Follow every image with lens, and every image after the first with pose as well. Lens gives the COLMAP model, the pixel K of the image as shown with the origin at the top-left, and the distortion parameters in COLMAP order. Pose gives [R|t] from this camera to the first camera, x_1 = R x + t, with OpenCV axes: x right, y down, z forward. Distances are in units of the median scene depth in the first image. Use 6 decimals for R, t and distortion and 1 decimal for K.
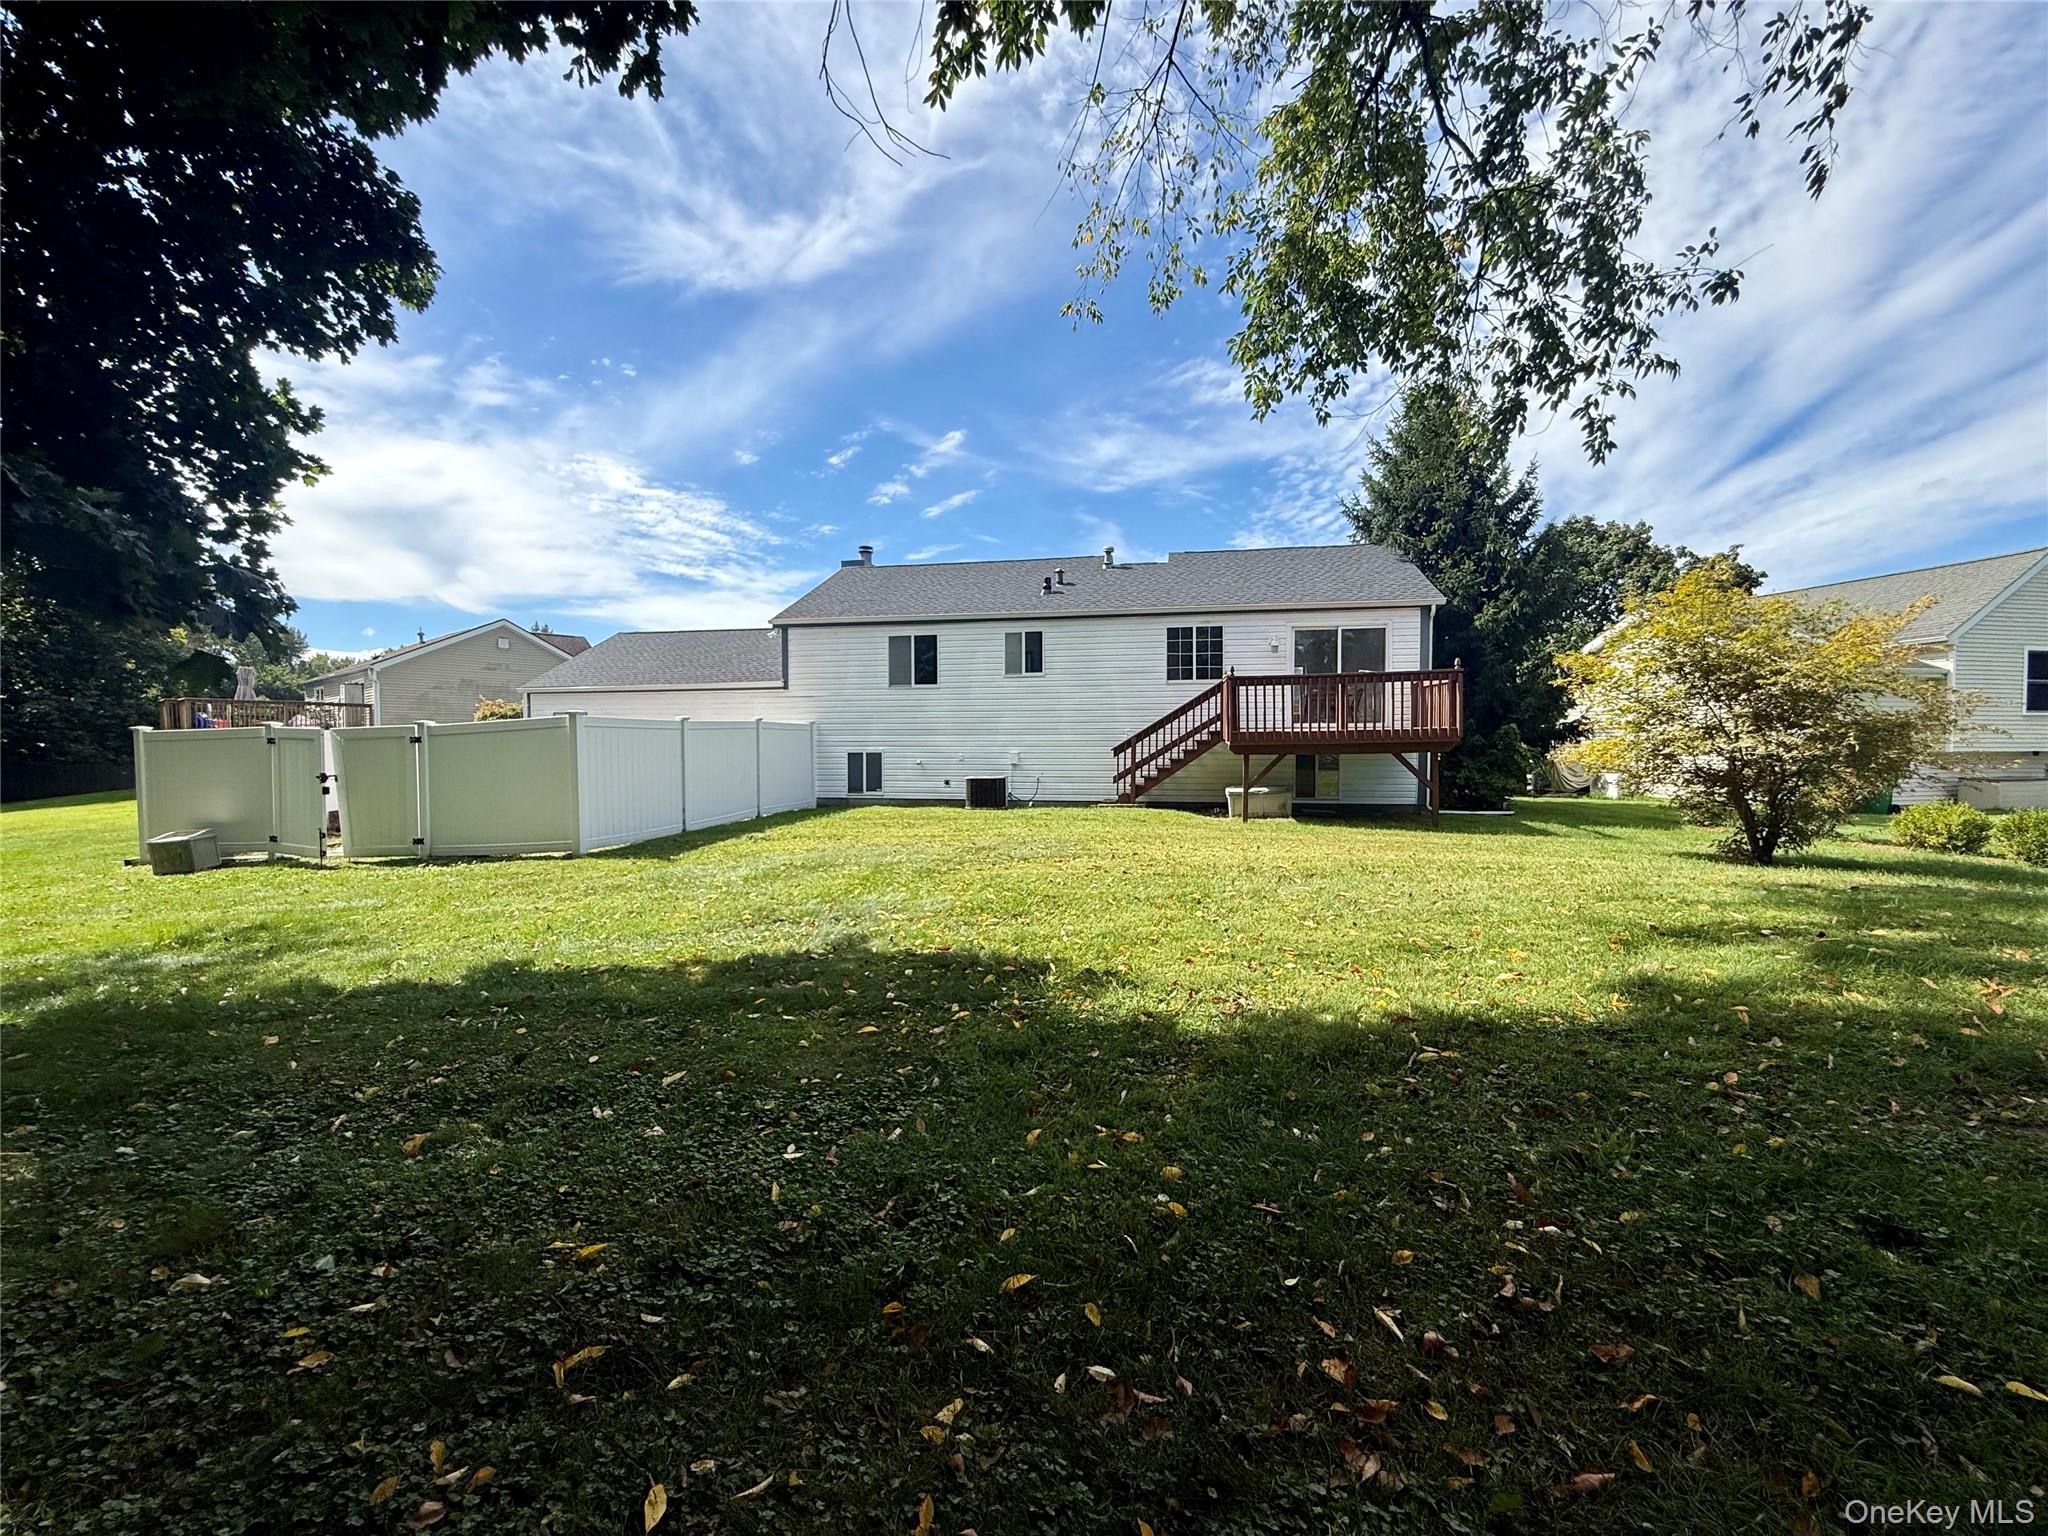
lens RADIAL K [[820.3, 0, 1041.4], [0, 820.3, 767.0], [0, 0, 1]] dist [-0.004376, 0.000124]
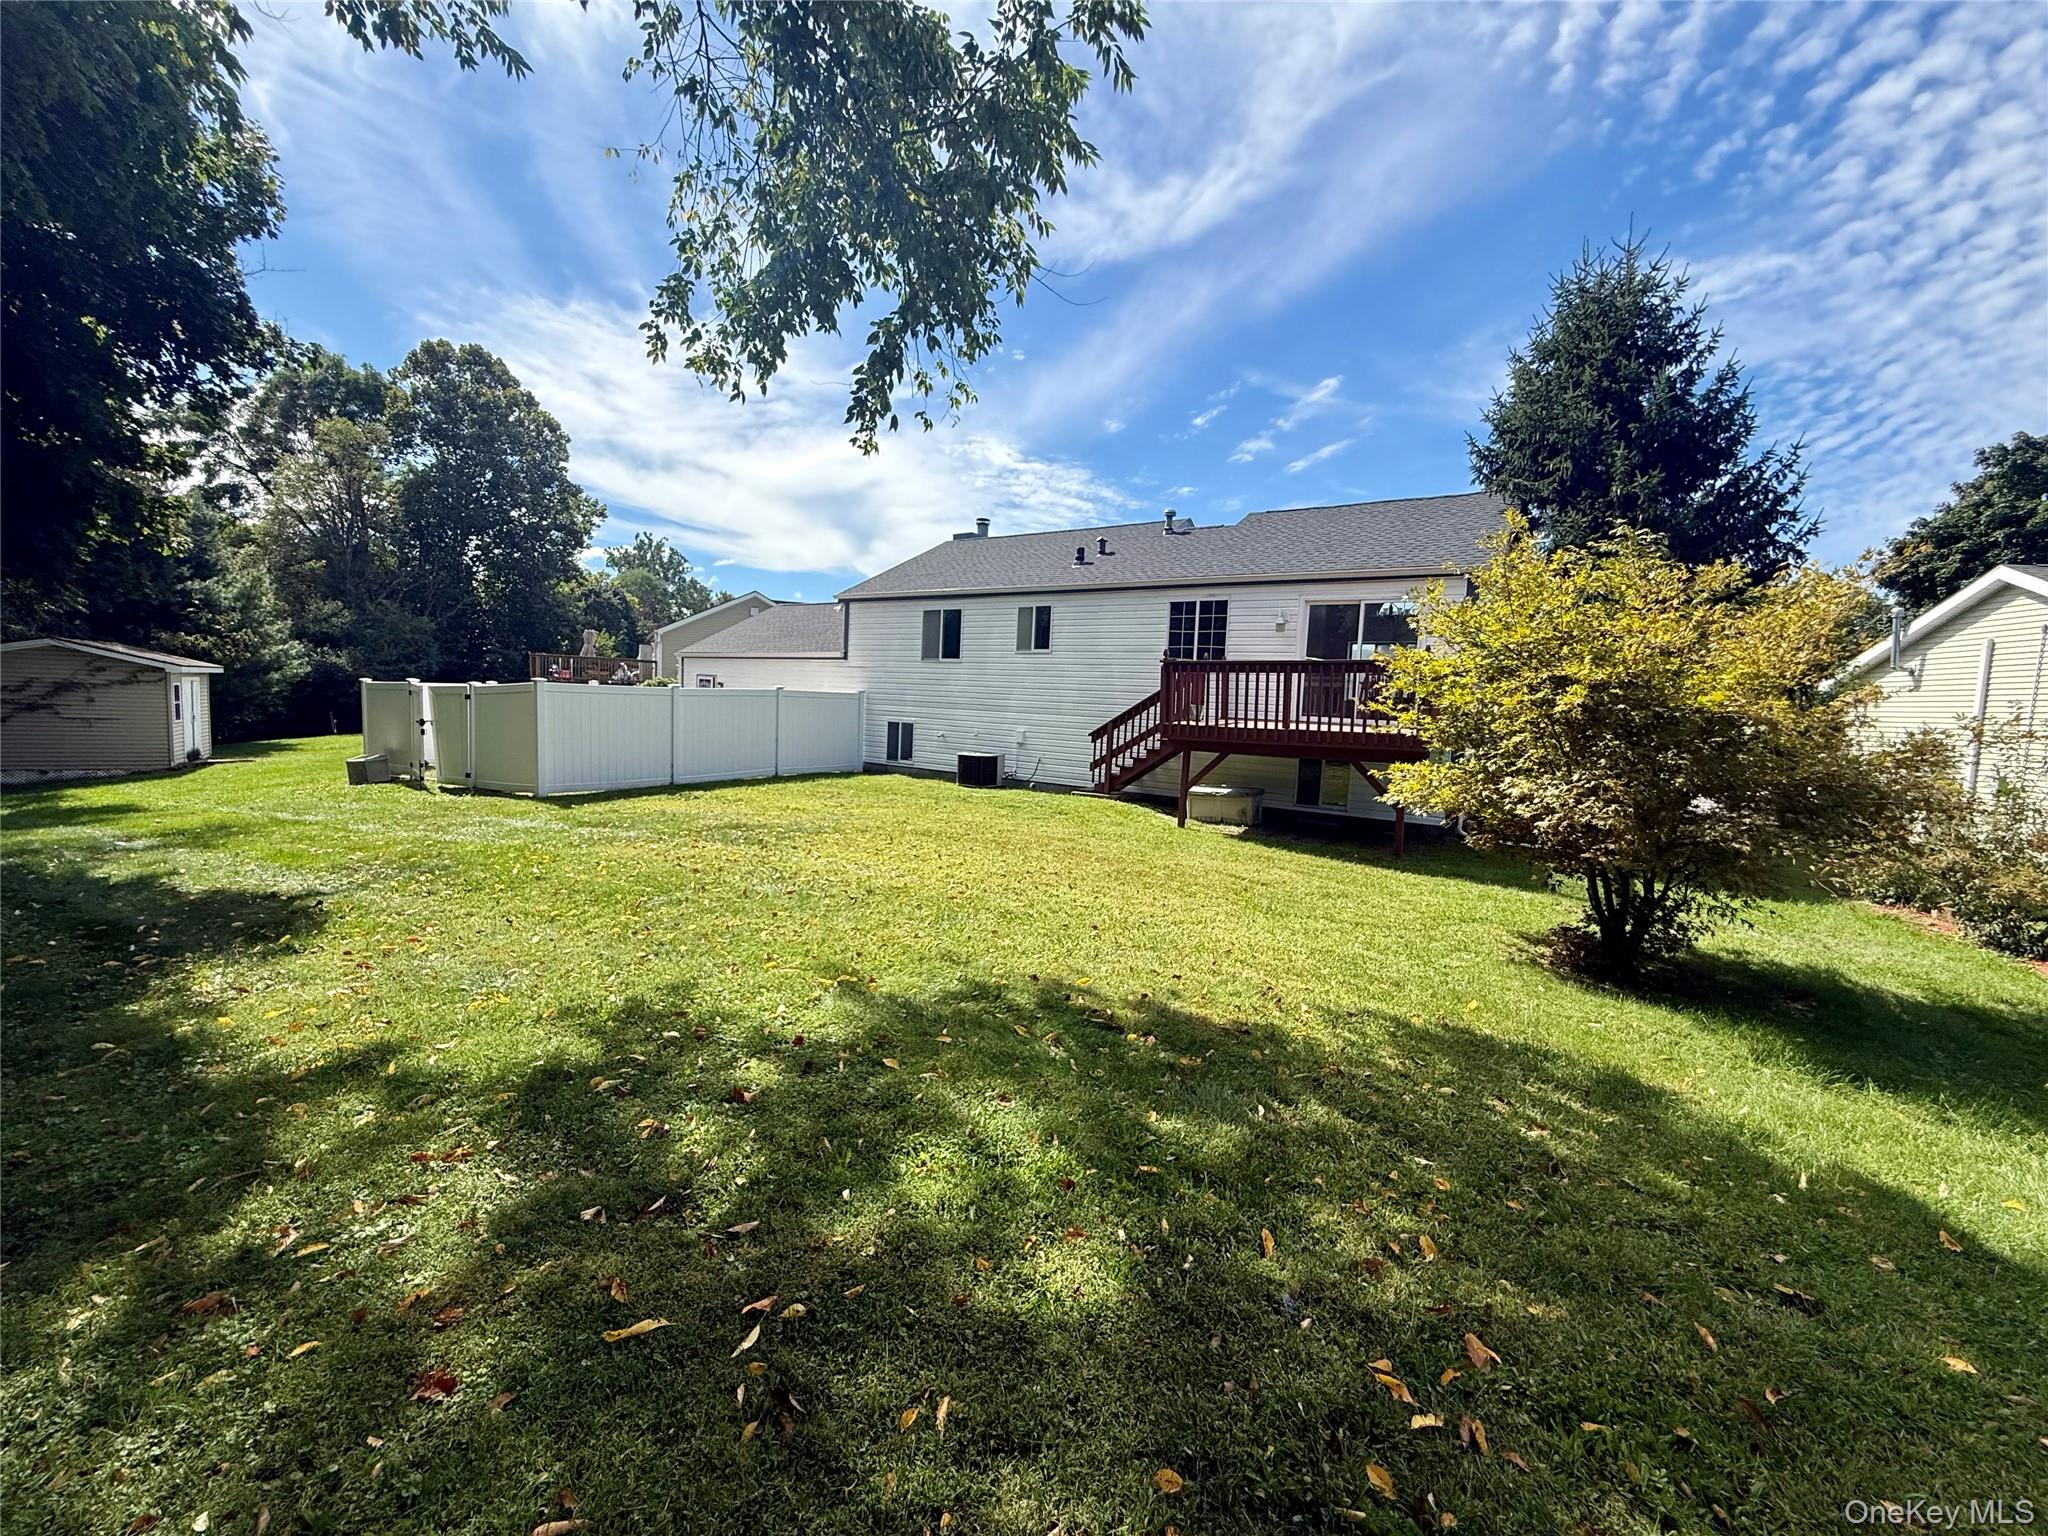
lens RADIAL K [[820.3, 0, 1045.4], [0, 820.3, 764.9], [0, 0, 1]] dist [-0.004376, 0.000124]
pose [[0.915770, 0.075187, -0.394603, 0.383891], [-0.058457, 0.996814, 0.054267, -0.032434], [0.397426, -0.026629, 0.917248, 0.117398]]
